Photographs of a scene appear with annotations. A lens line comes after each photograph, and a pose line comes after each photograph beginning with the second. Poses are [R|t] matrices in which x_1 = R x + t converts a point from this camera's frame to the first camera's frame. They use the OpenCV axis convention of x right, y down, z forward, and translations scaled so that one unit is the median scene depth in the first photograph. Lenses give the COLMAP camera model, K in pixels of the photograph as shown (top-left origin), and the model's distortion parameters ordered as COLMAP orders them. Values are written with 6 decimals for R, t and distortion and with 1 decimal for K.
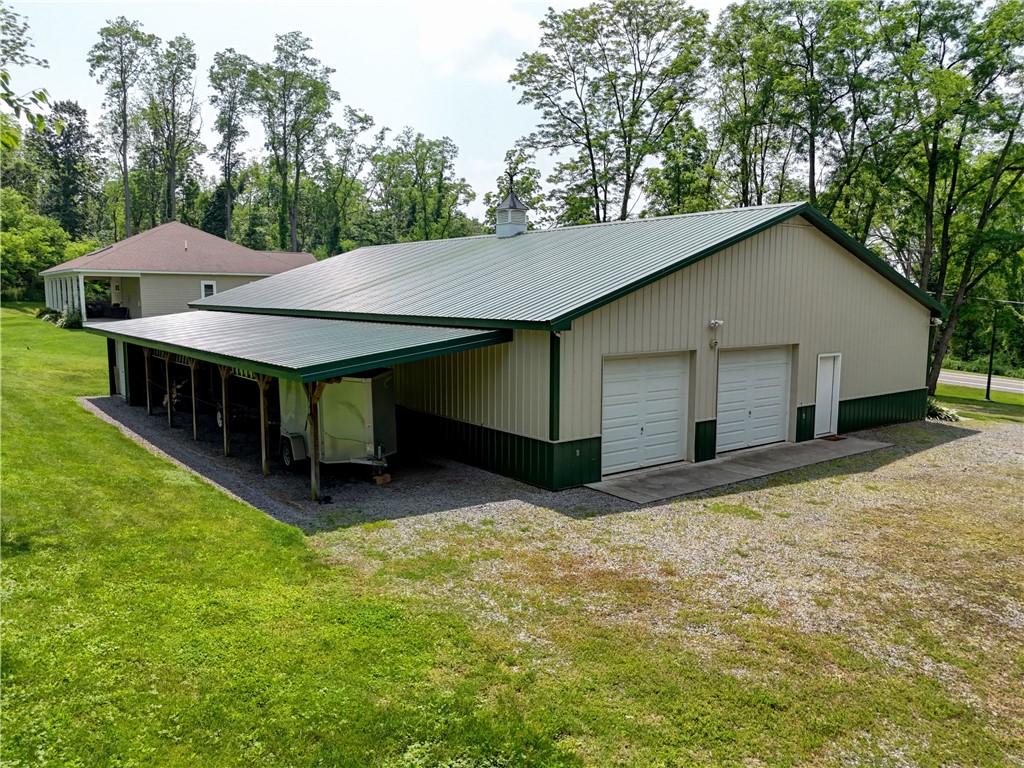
lens RADIAL K [[758.4, 0, 512.6], [0, 758.4, 386.4], [0, 0, 1]] dist [0.033038, -0.012682]
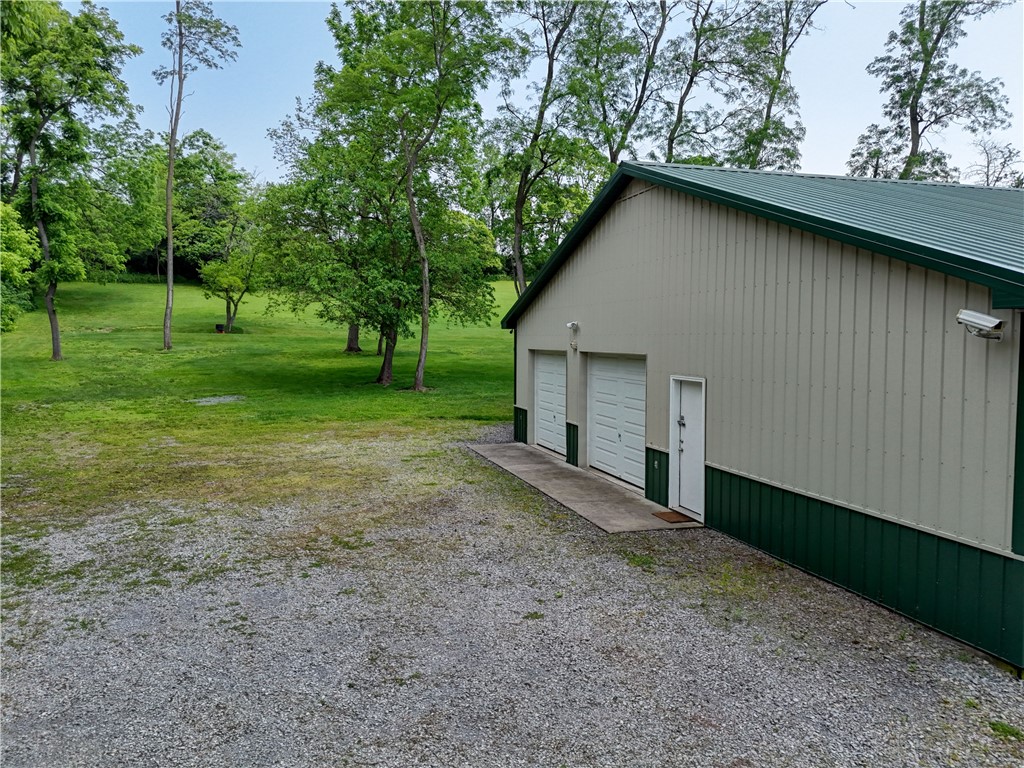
lens RADIAL K [[758.4, 0, 513.6], [0, 758.4, 373.4], [0, 0, 1]] dist [0.033038, -0.012682]
pose [[-0.347170, 0.035578, -0.937127, 1.008408], [-0.108203, 0.991087, 0.077712, -0.072231], [0.931539, 0.128379, -0.340226, 1.113343]]
